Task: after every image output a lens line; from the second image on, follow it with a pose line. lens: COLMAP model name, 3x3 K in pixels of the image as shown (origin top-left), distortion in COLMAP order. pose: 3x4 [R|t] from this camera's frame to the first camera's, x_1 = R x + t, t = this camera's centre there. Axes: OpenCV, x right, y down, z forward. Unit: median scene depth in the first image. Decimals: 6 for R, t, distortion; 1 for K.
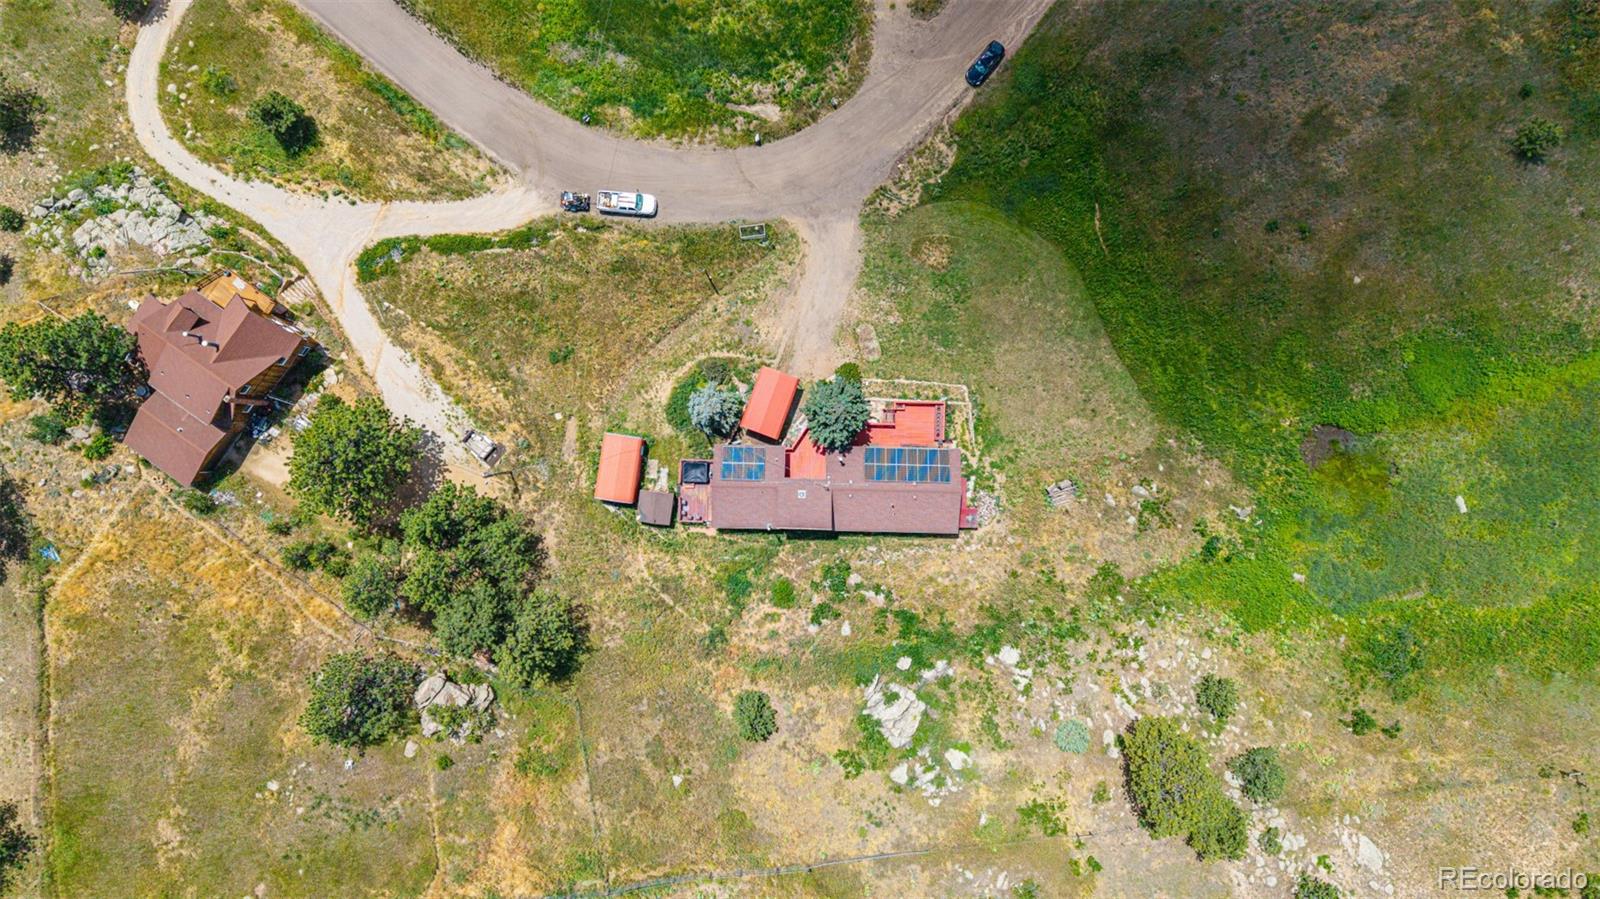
lens RADIAL K [[1076.8, 0, 802.5], [0, 1076.8, 450.2], [0, 0, 1]] dist [0.067153, -0.091998]
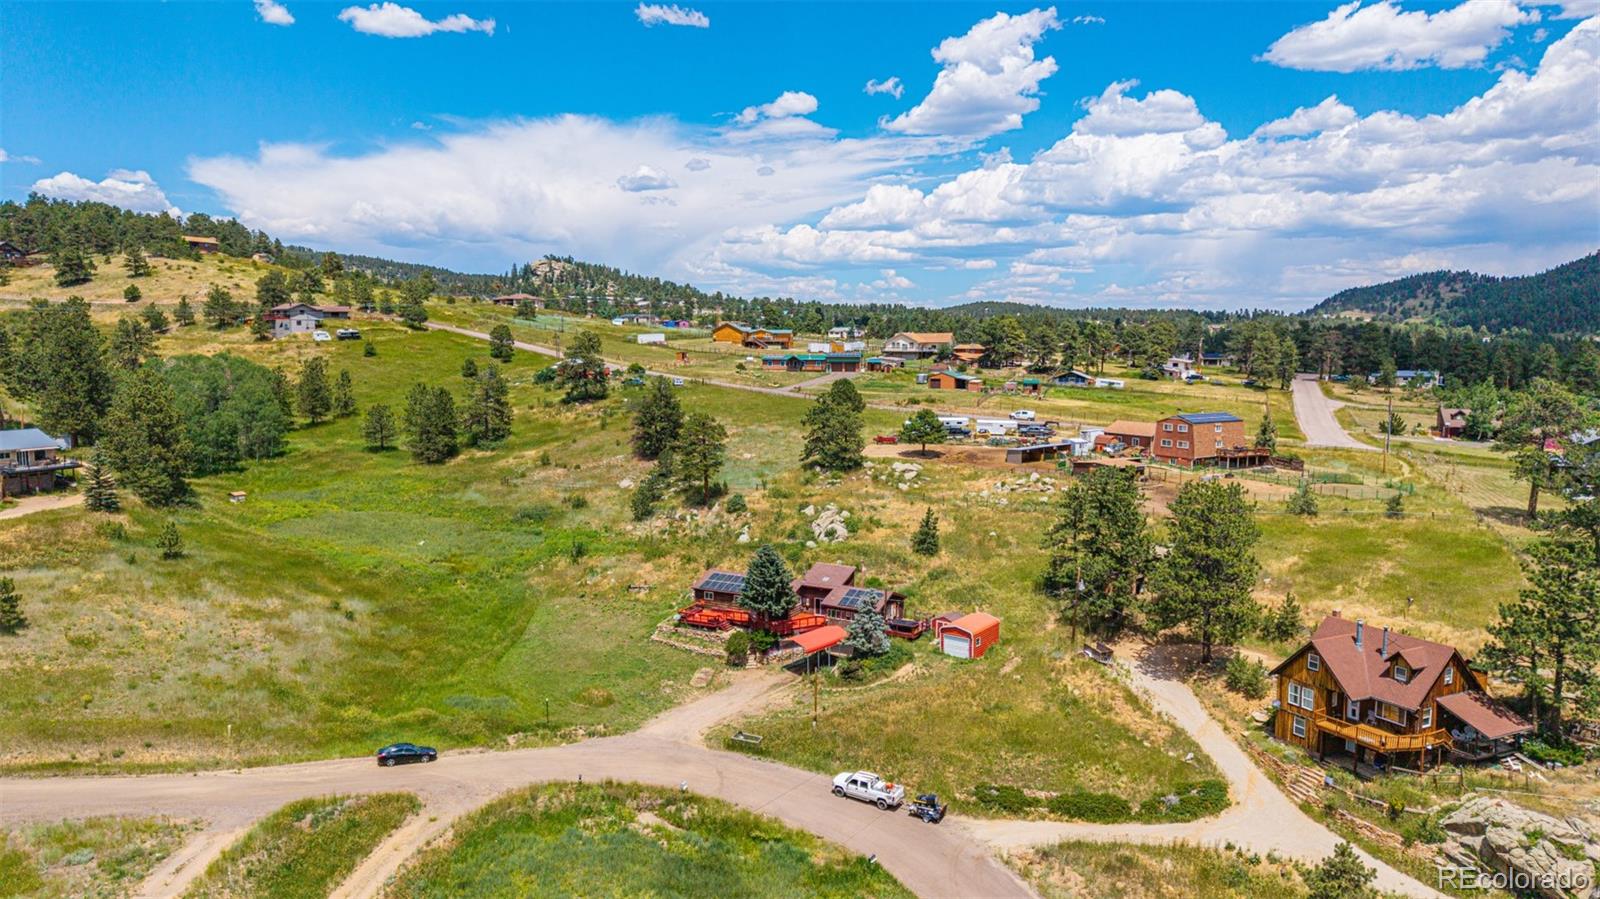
lens RADIAL K [[1076.8, 0, 802.5], [0, 1076.8, 450.2], [0, 0, 1]] dist [0.067153, -0.091998]
pose [[-0.892290, -0.057996, 0.447722, -0.484009], [0.451300, -0.088031, 0.888019, -0.977727], [-0.012088, 0.994428, 0.104723, 0.704239]]
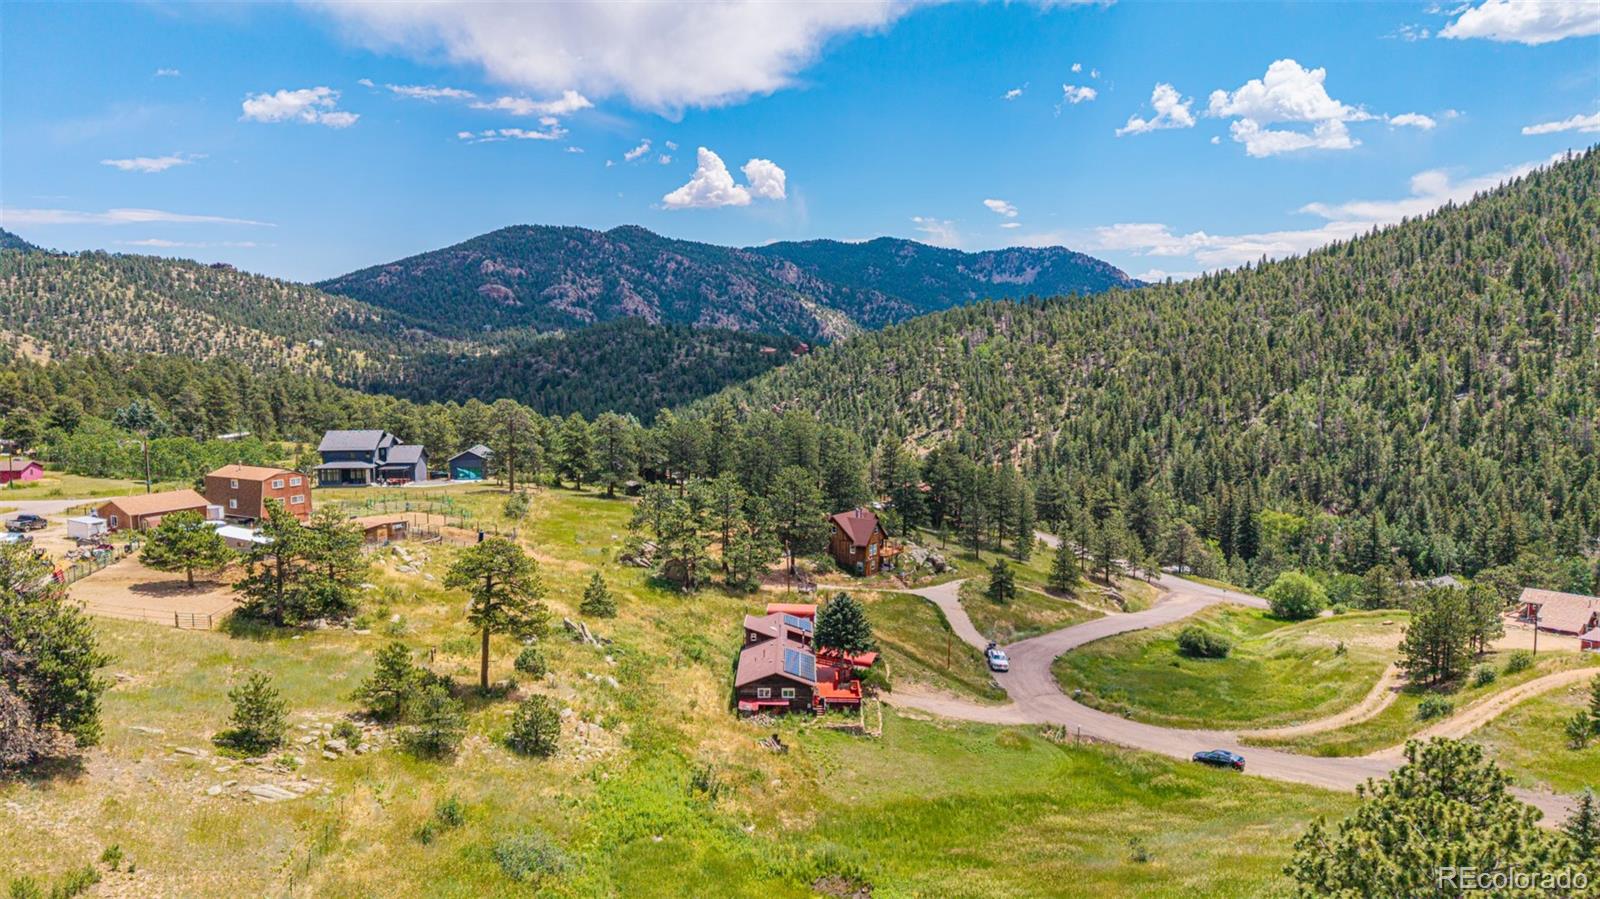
lens RADIAL K [[1068.8, 0, 799.1], [0, 1068.8, 455.9], [0, 0, 1]] dist [0.078018, -0.111016]
pose [[0.041630, 0.097463, -0.994368, 1.124579], [-0.999116, 0.009921, -0.040856, 0.064542], [0.005883, 0.995190, 0.097790, 0.665960]]
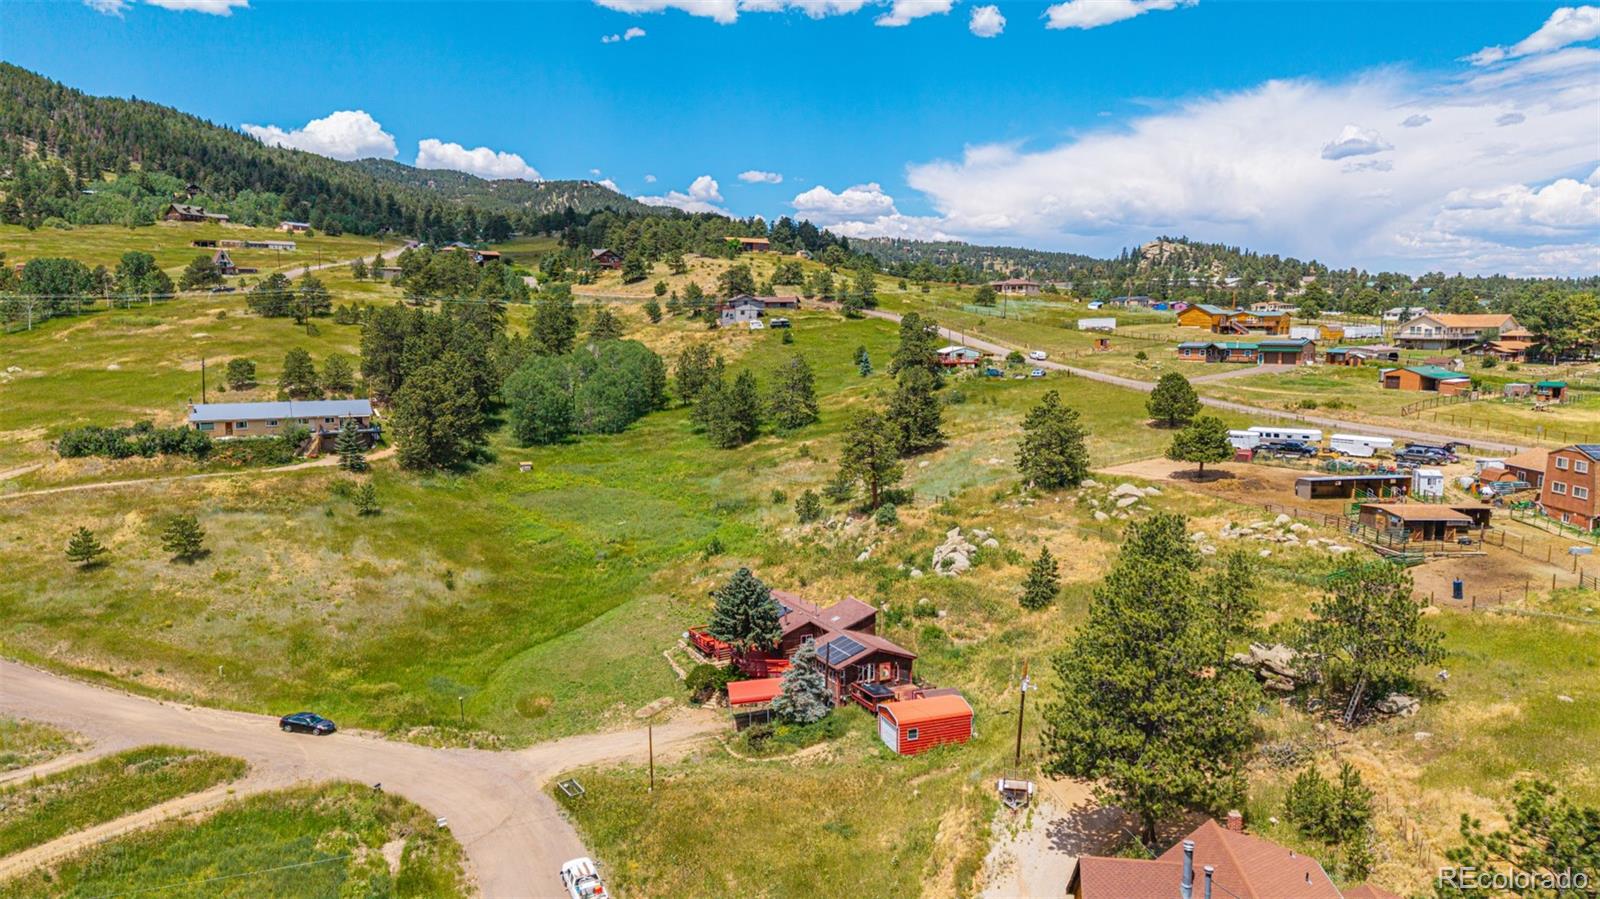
lens RADIAL K [[1063.8, 0, 796.3], [0, 1063.8, 483.3], [0, 0, 1]] dist [0.063567, -0.054187]
pose [[-0.476470, -0.137973, 0.868297, -0.778818], [0.879170, -0.068019, 0.471628, -0.422371], [-0.006011, 0.988098, 0.153710, 0.700214]]
